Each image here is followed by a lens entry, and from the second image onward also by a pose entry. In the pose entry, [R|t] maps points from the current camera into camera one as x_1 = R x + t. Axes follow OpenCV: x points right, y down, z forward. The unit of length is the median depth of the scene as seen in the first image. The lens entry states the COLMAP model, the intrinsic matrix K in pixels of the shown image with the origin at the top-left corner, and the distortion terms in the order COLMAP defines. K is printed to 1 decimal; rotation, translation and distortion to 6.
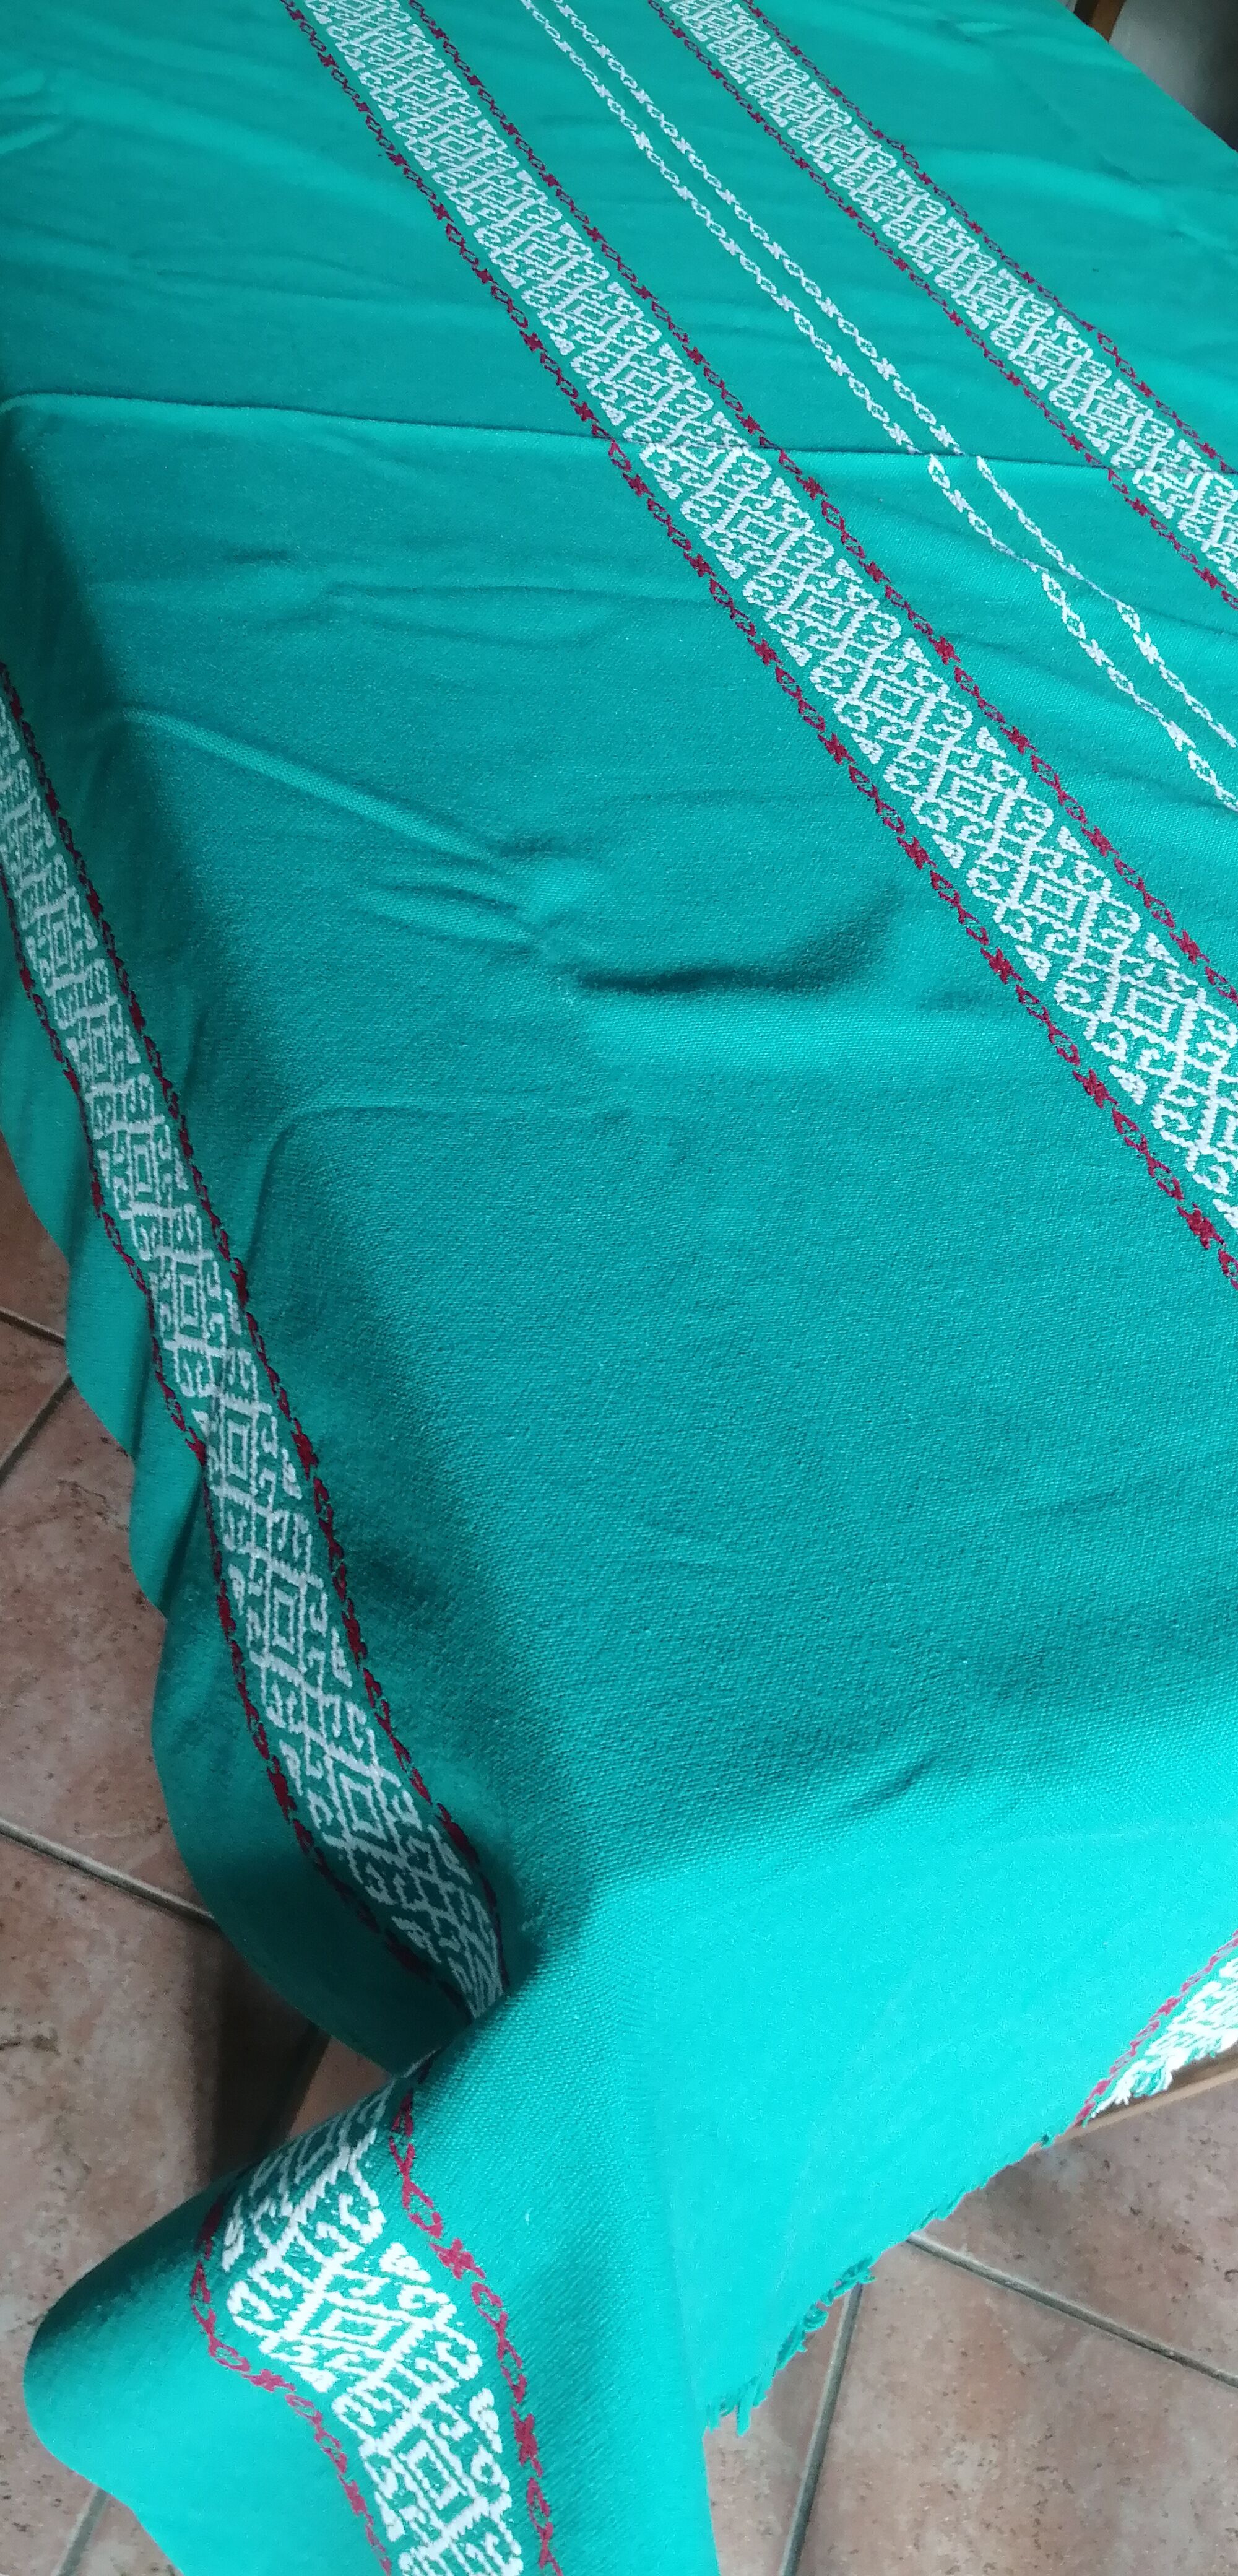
lens RADIAL K [[2236.9, 0, 619.0], [0, 2236.9, 1288.0], [0, 0, 1]] dist [-0.017361, -0.015493]
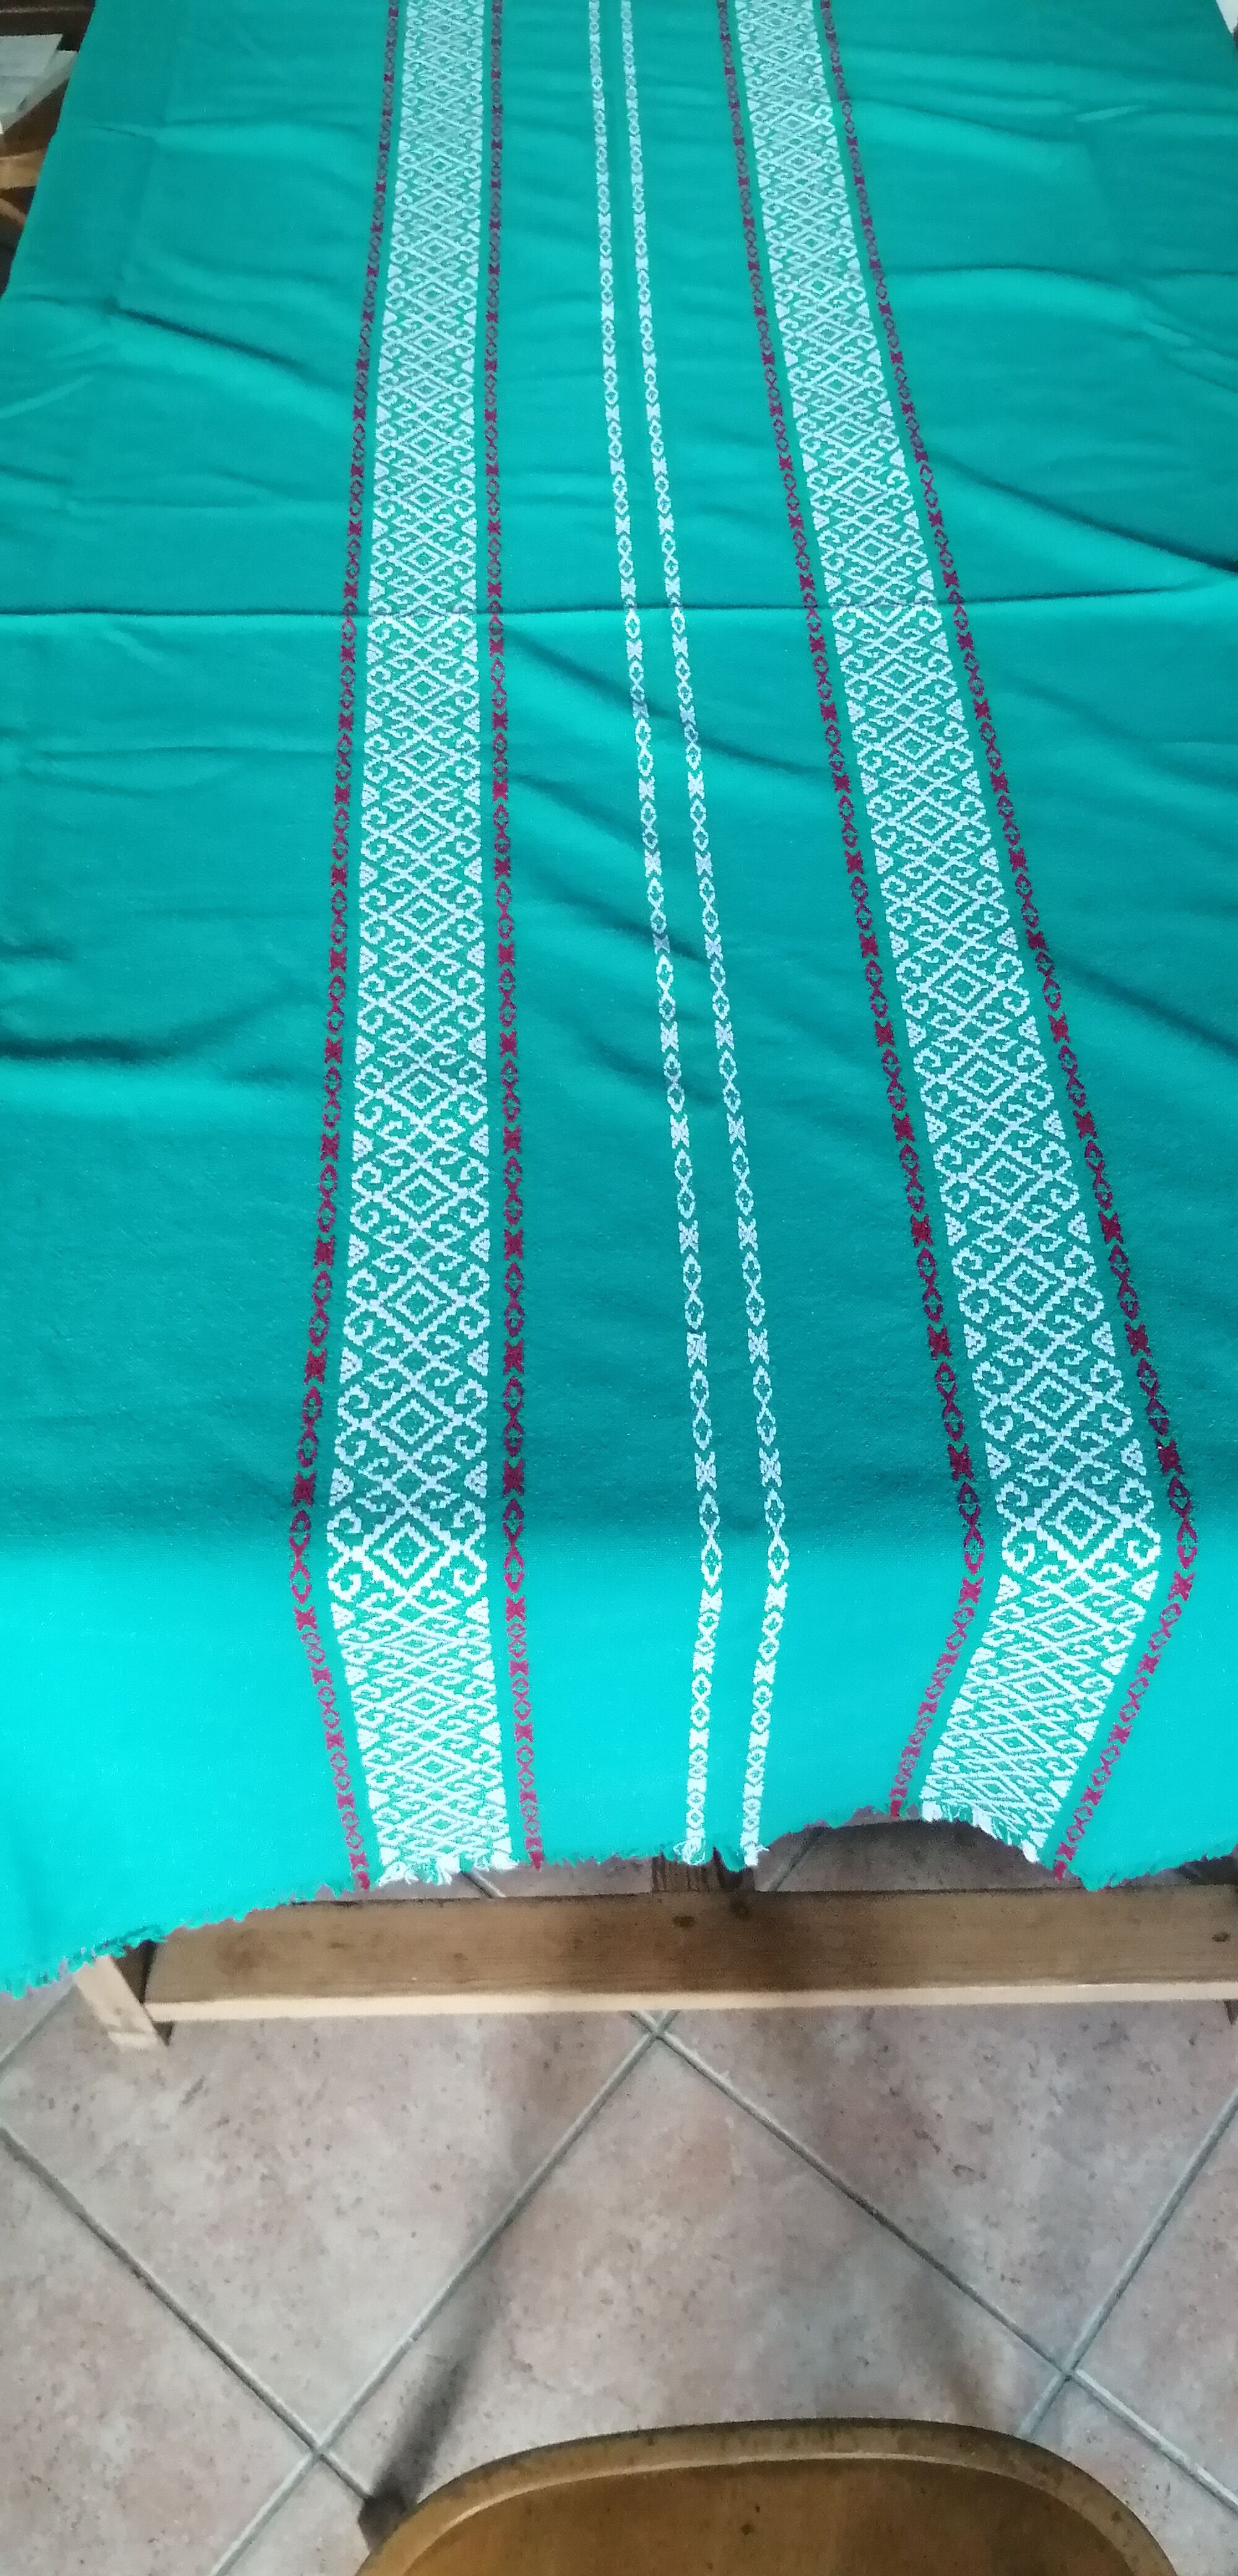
lens RADIAL K [[2236.9, 0, 619.0], [0, 2236.9, 1288.0], [0, 0, 1]] dist [-0.017361, -0.015493]
pose [[0.893748, 0.130208, -0.429255, 0.844079], [-0.110686, 0.991369, 0.070258, -0.102539], [0.434698, -0.015280, 0.900447, -0.156807]]
